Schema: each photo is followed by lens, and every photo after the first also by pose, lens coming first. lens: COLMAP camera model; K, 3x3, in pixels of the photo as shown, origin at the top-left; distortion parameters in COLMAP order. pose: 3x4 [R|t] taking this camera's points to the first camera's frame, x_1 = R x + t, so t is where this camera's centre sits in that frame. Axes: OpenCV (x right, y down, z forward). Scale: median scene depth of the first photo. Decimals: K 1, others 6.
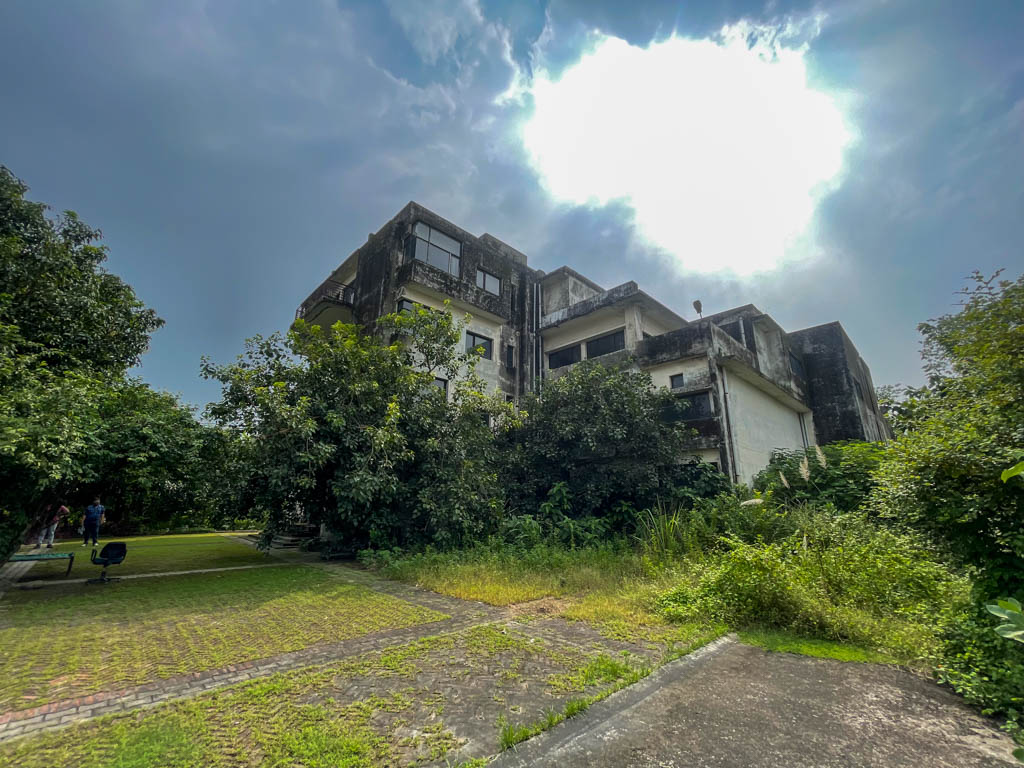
lens RADIAL K [[416.0, 0, 512.0], [0, 416.0, 384.0], [0, 0, 1]] dist [-0.002451, -0.000120]
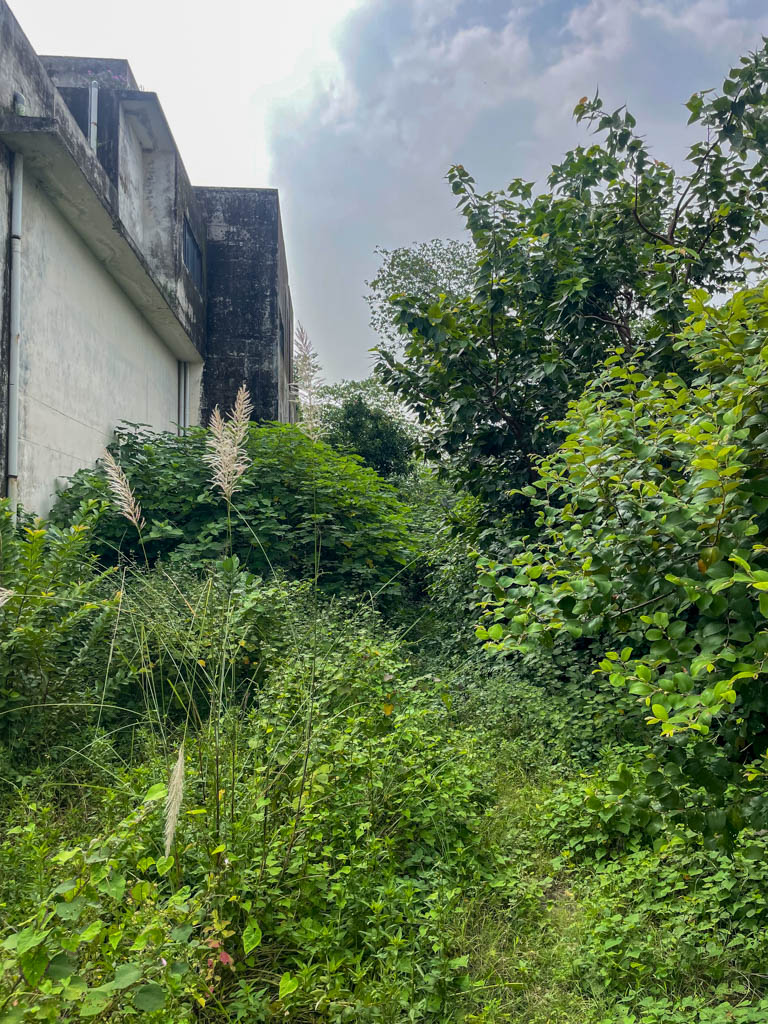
lens RADIAL K [[766.3, 0, 384.0], [0, 766.3, 512.0], [0, 0, 1]] dist [0.061869, -0.086702]
pose [[0.632888, 0.016828, 0.774061, 0.175315], [-0.206550, 0.967201, 0.147853, 0.064917], [-0.746184, -0.253456, 0.615605, 0.264947]]
